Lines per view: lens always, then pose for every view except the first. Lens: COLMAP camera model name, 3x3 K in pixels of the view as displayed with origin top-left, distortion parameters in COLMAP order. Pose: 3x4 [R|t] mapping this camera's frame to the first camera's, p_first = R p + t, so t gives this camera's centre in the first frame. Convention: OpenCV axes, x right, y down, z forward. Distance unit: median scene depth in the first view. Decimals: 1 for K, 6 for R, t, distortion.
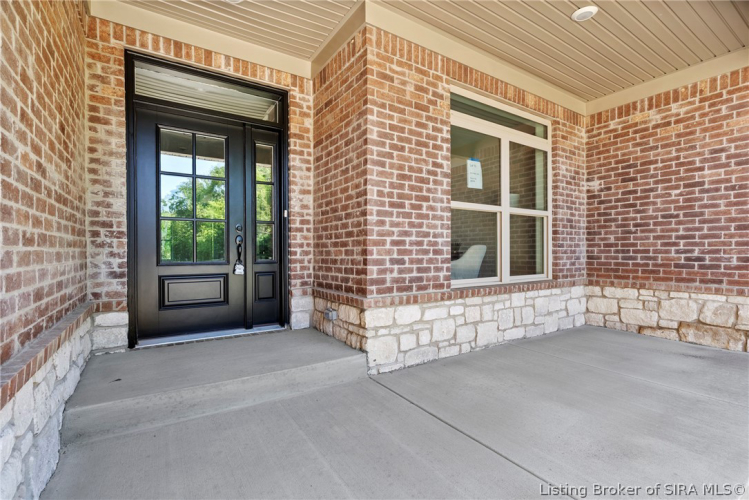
lens RADIAL K [[357.4, 0, 378.1], [0, 357.4, 251.9], [0, 0, 1]] dist [-0.014672, 0.001515]
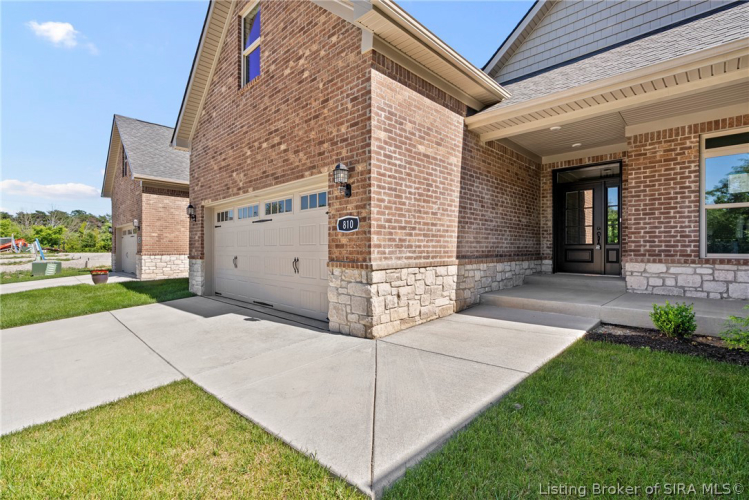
lens RADIAL K [[357.4, 0, 378.1], [0, 357.4, 251.9], [0, 0, 1]] dist [-0.014672, 0.001515]
pose [[0.220195, 0.005779, -0.975439, 1.638642], [-0.008728, 0.999954, 0.003954, 0.089019], [0.975417, 0.007643, 0.220235, -0.930153]]
